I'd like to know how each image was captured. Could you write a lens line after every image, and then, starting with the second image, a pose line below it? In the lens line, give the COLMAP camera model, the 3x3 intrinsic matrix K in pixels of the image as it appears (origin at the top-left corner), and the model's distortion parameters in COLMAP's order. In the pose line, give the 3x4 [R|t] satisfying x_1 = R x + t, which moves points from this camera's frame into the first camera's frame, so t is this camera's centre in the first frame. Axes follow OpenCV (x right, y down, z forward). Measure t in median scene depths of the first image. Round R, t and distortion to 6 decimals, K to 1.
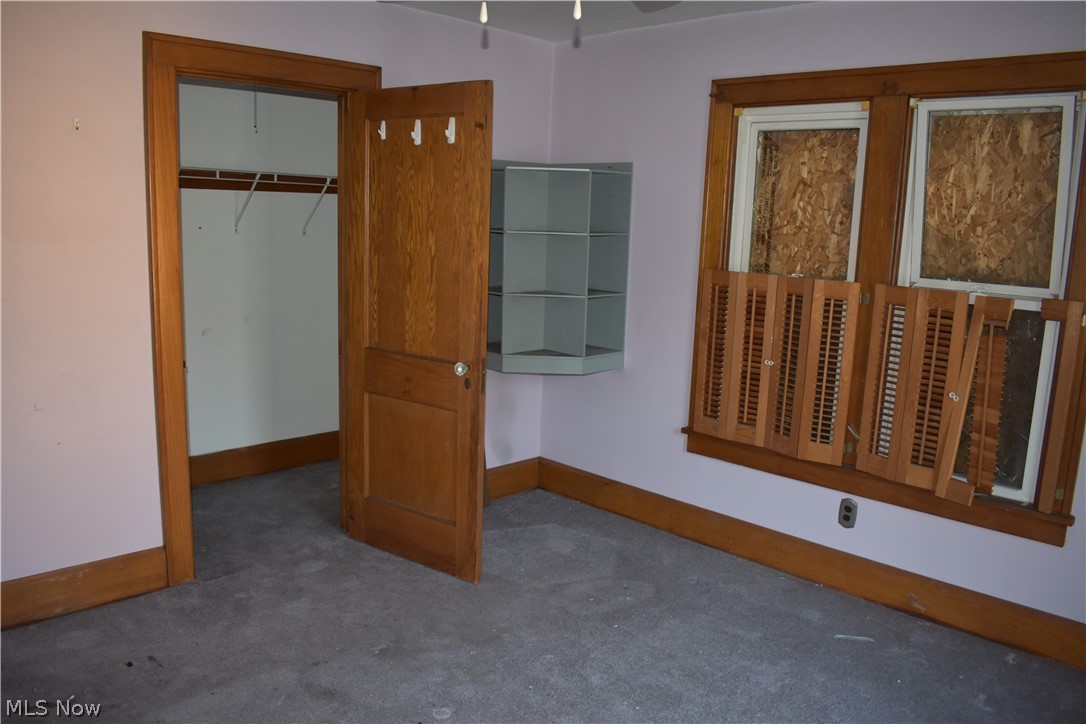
lens RADIAL K [[842.8, 0, 544.0], [0, 842.8, 363.7], [0, 0, 1]] dist [-0.094547, 0.018321]
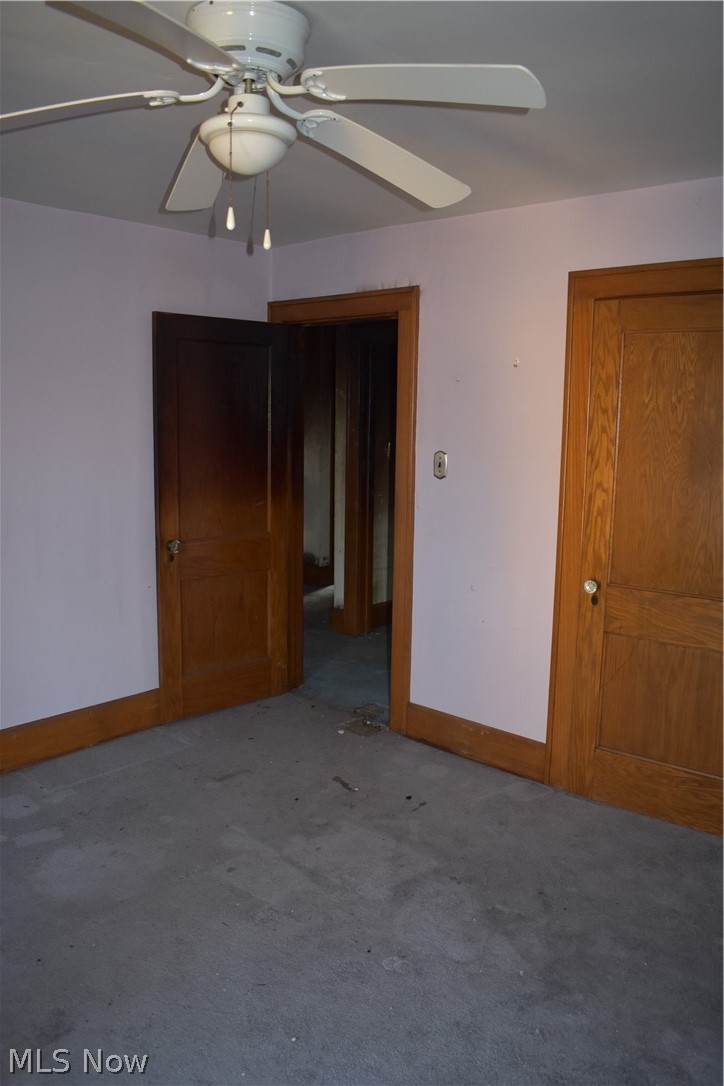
lens RADIAL K [[842.8, 0, 363.2], [0, 842.8, 541.2], [0, 0, 1]] dist [-0.094547, 0.018321]
pose [[0.061087, 0.114094, -0.991590, 0.626932], [-0.193115, 0.976025, 0.100406, -0.109988], [0.979273, 0.185358, 0.081656, 0.683578]]
